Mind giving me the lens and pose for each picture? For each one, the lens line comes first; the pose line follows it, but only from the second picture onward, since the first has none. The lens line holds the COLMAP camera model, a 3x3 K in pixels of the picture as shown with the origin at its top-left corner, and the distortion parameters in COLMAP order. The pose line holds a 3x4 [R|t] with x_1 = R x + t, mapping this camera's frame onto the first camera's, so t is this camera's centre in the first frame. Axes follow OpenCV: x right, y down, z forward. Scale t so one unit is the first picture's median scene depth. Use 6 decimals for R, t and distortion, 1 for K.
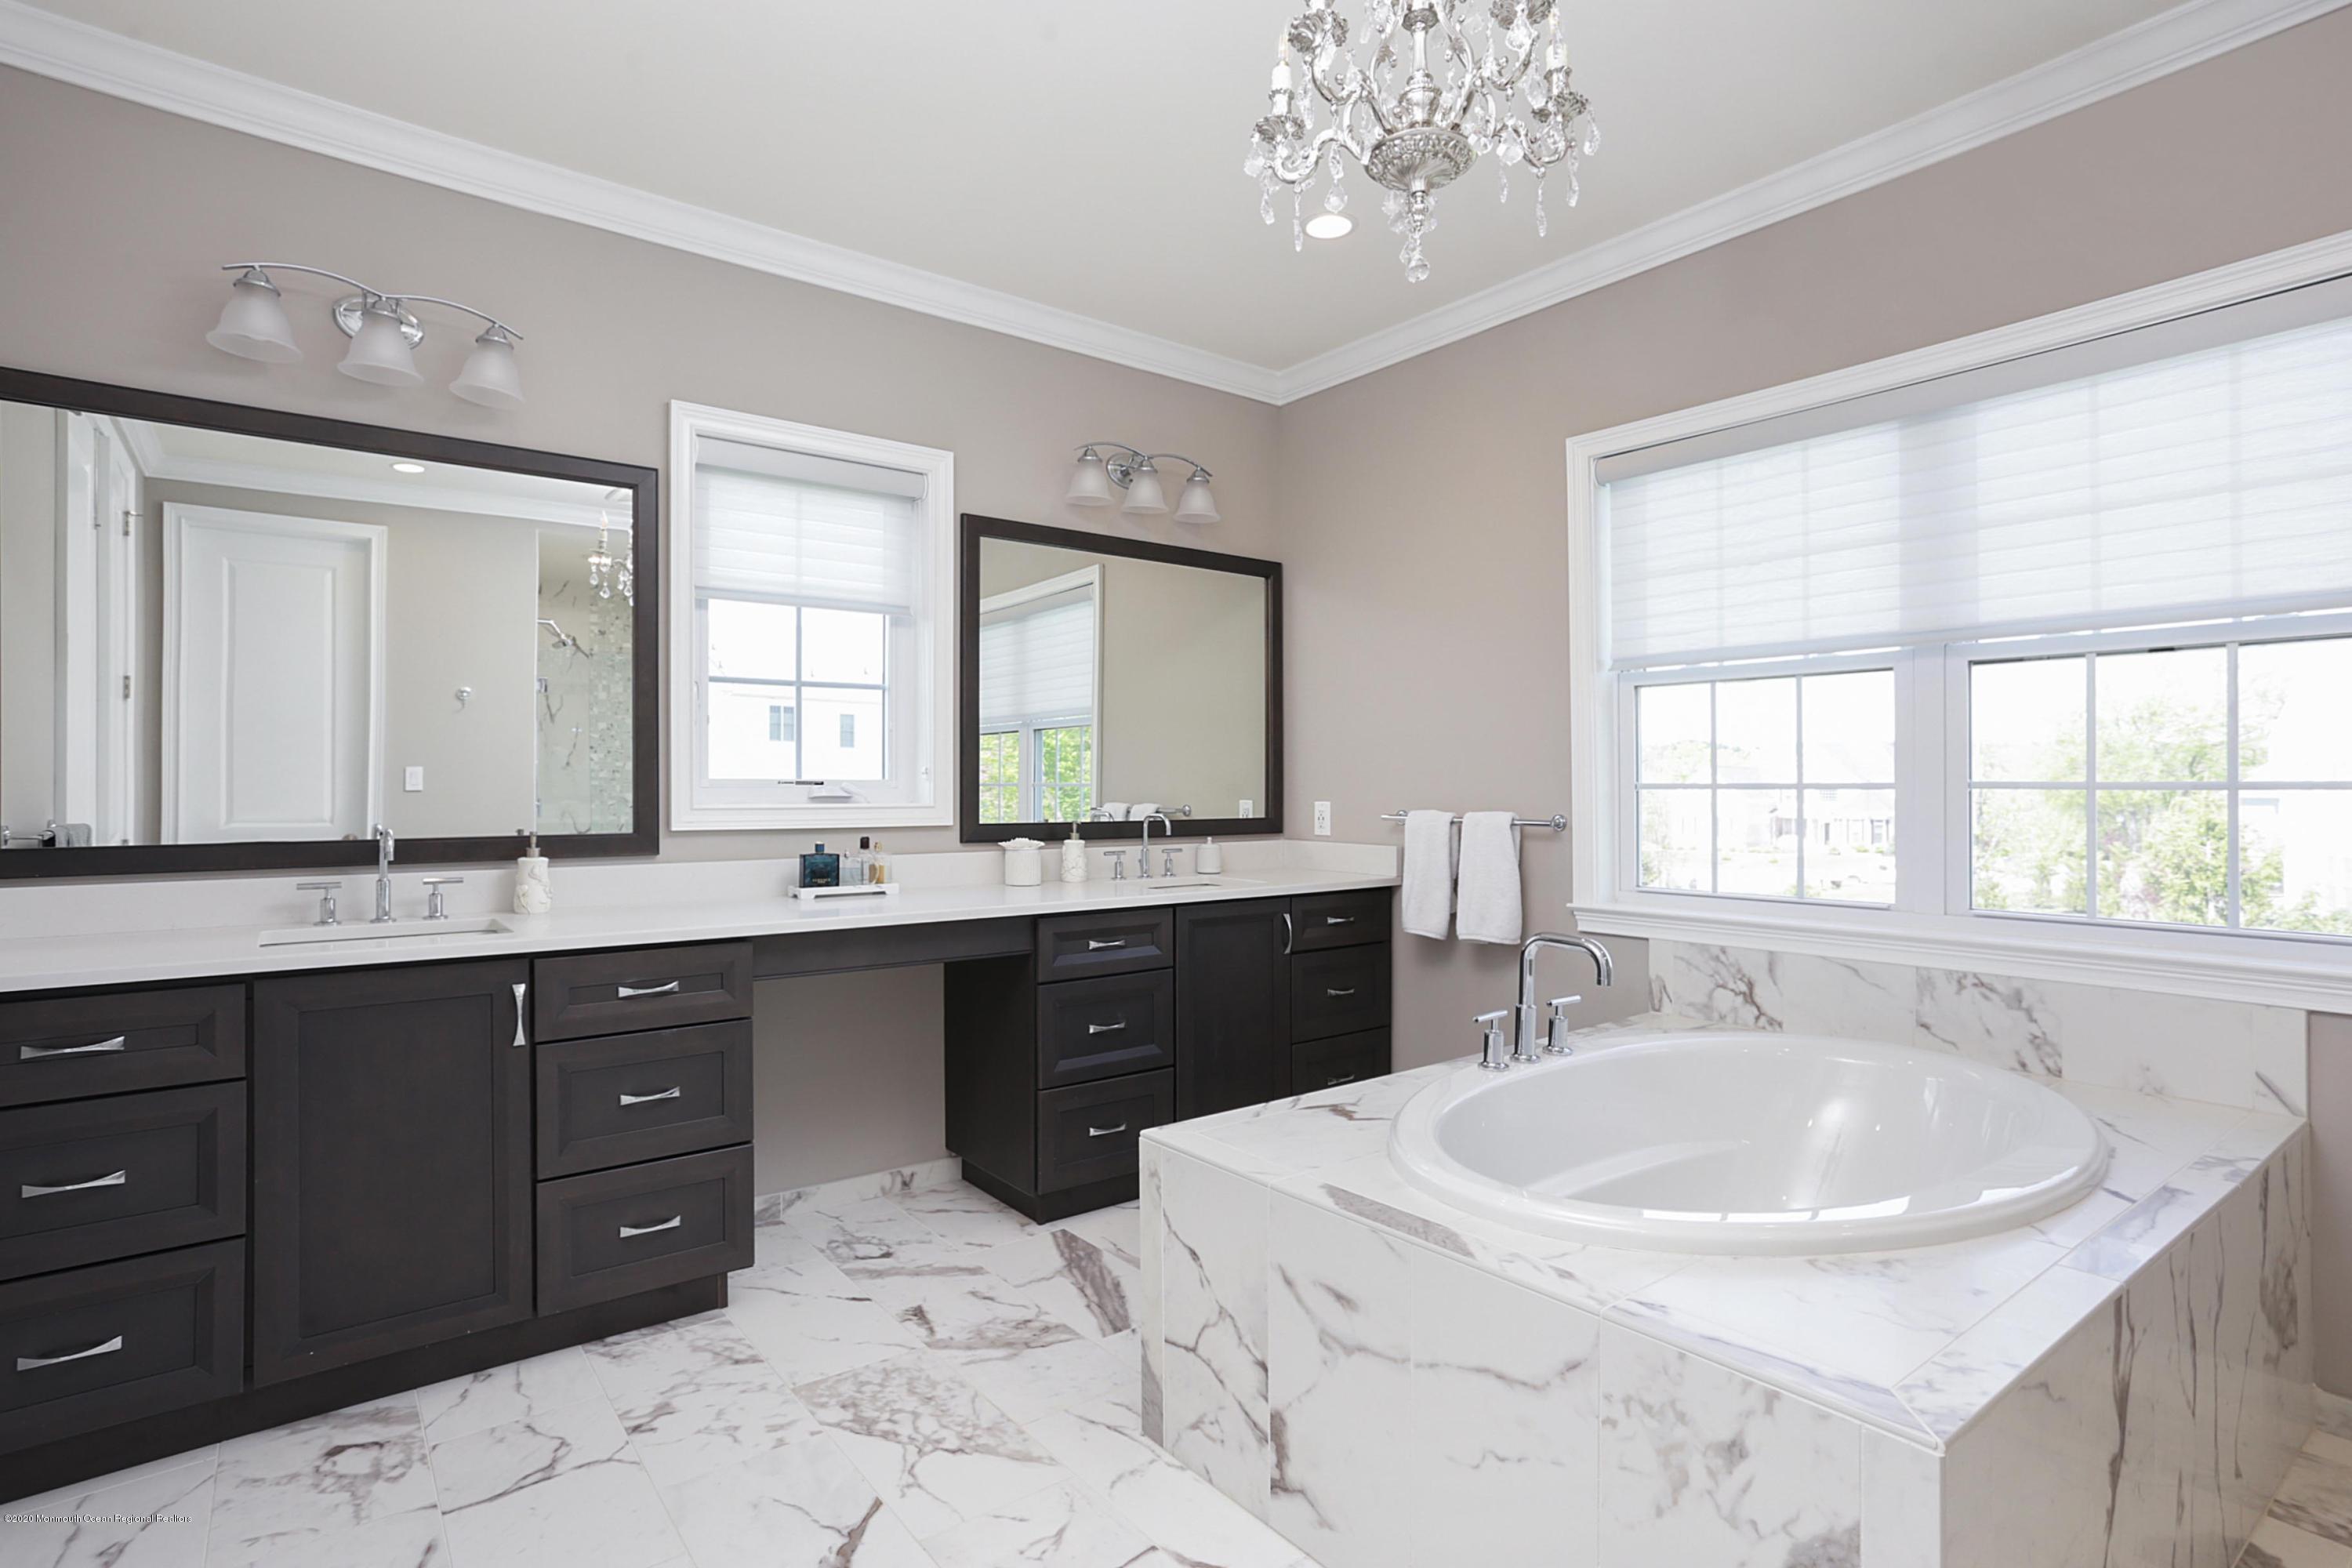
lens RADIAL K [[1194.4, 0, 1179.5], [0, 1194.4, 782.9], [0, 0, 1]] dist [-0.015707, 0.002701]
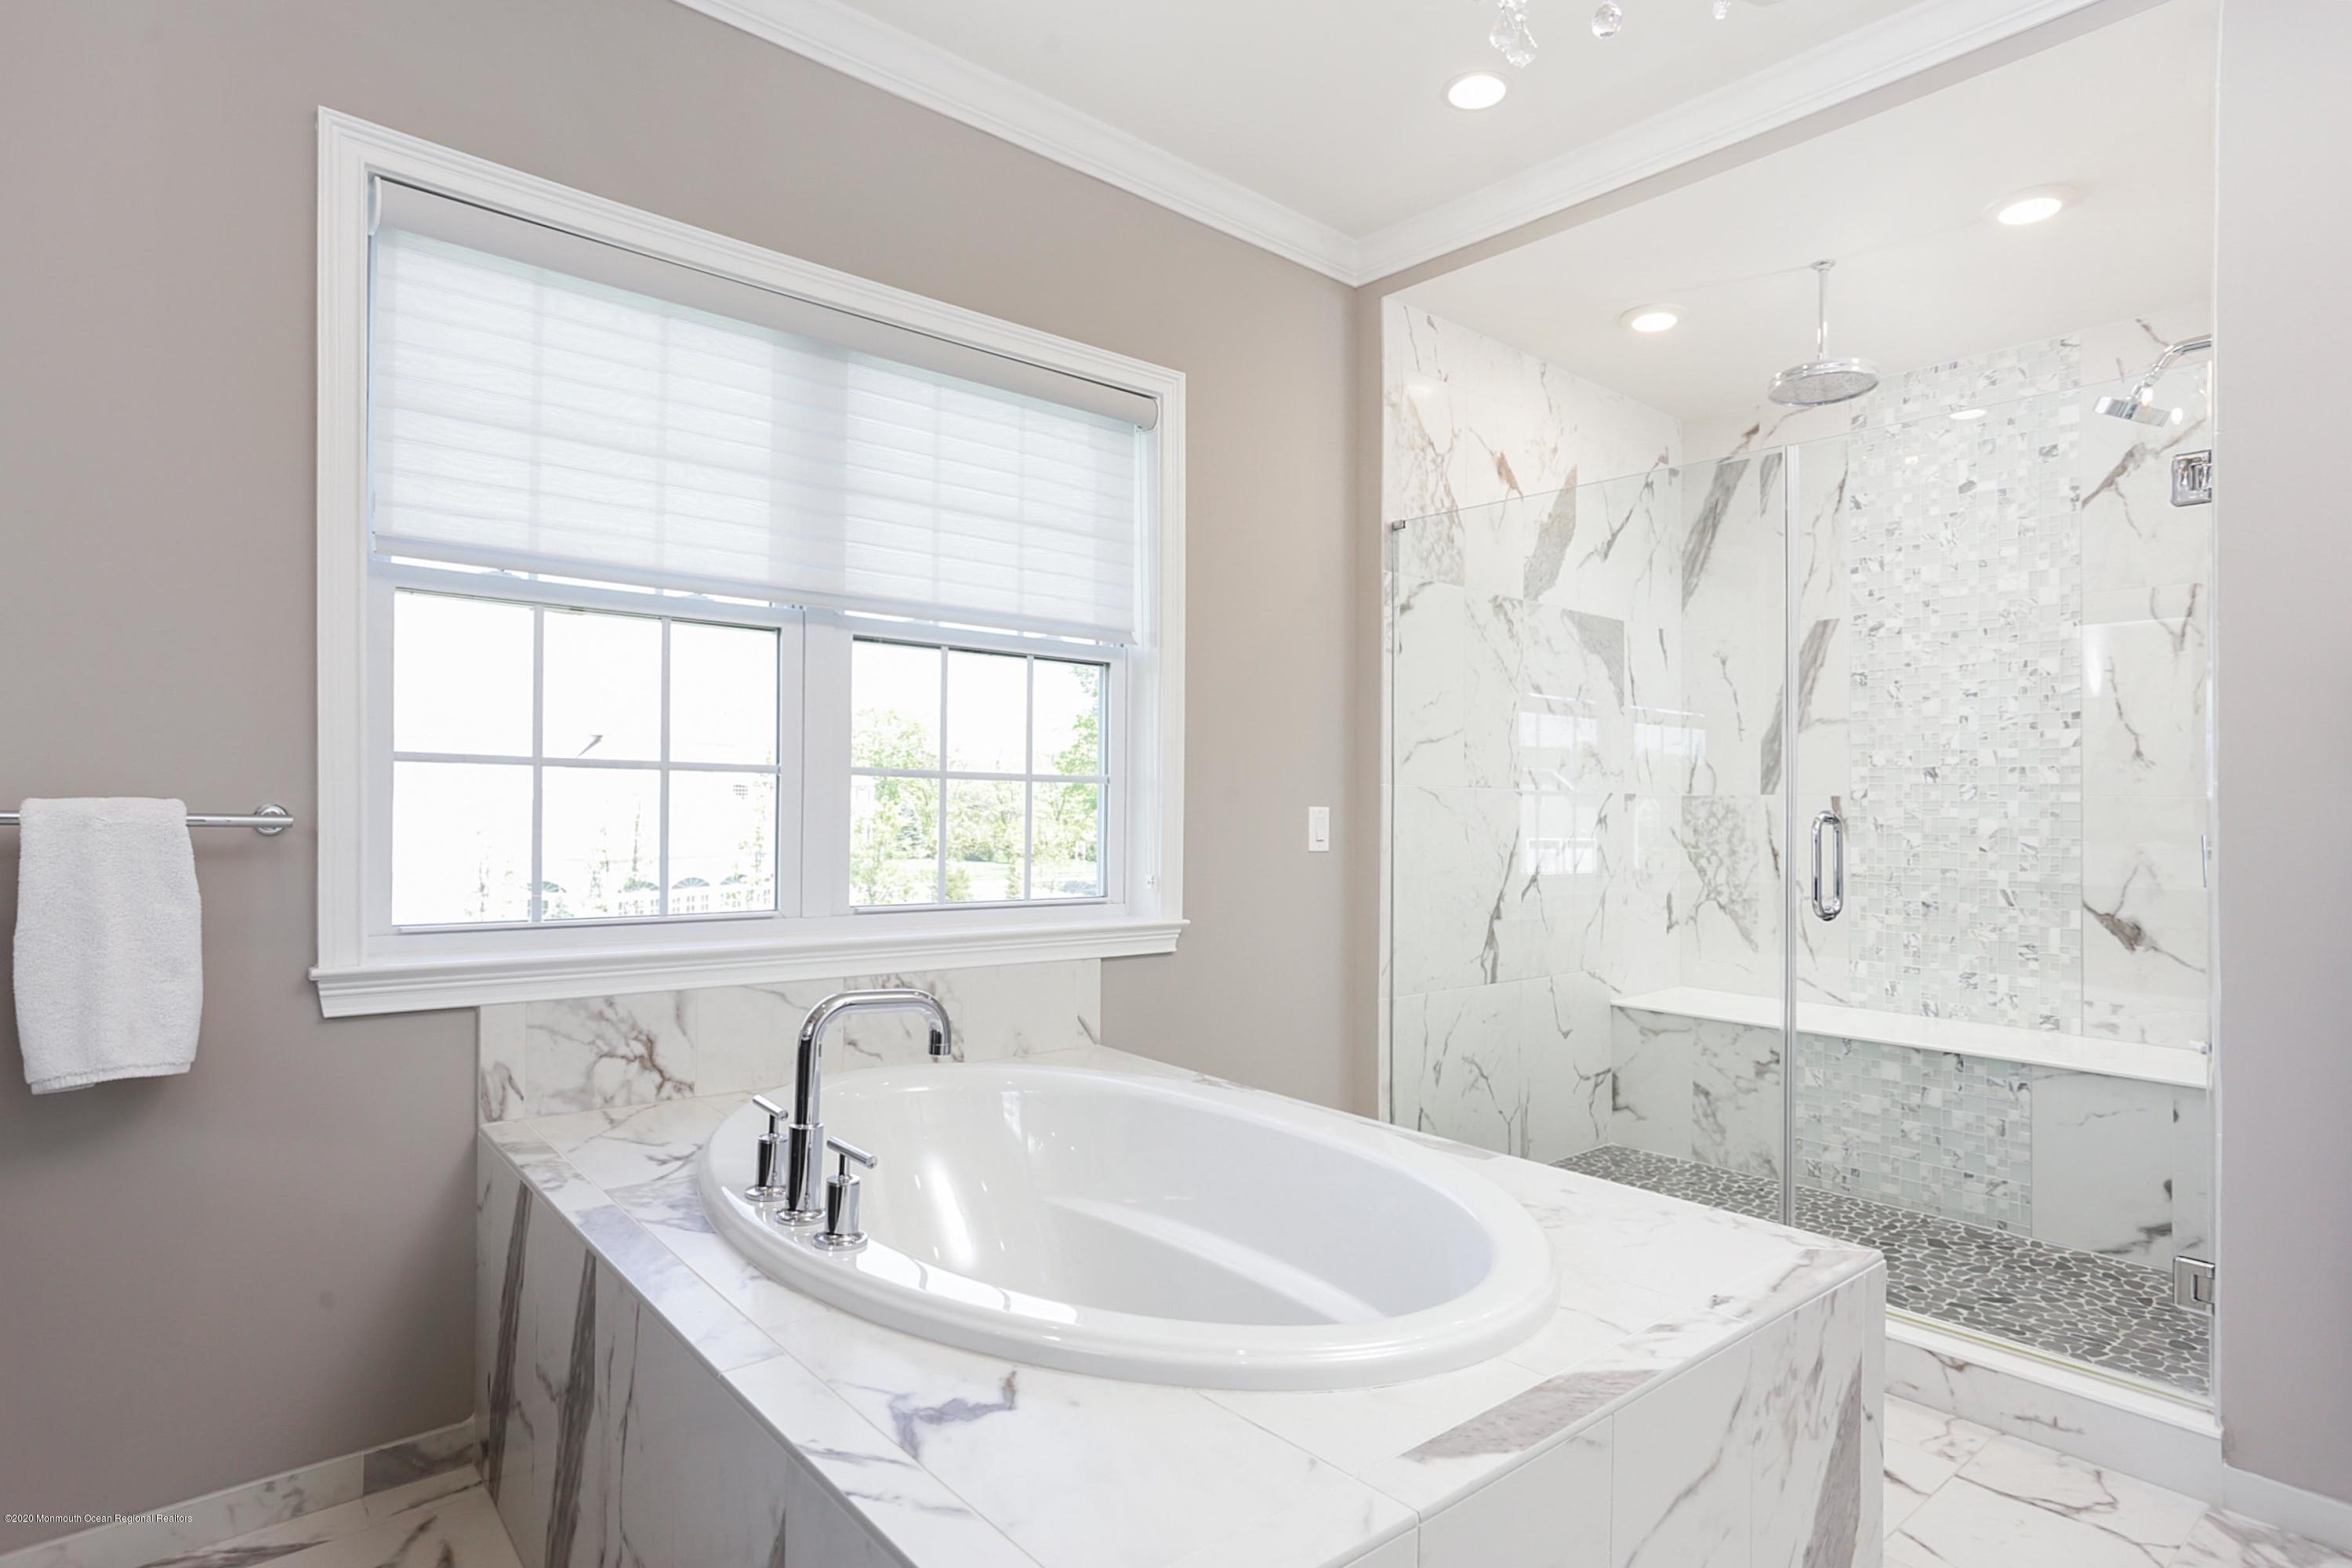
lens RADIAL K [[1273.8, 0, 1174.1], [0, 1273.8, 797.6], [0, 0, 1]] dist [-0.028496, -0.000188]
pose [[-0.056713, 0.009361, 0.998347, -0.296190], [-0.019289, 0.999759, -0.010470, 0.025610], [-0.998204, -0.019850, -0.056519, 0.741351]]
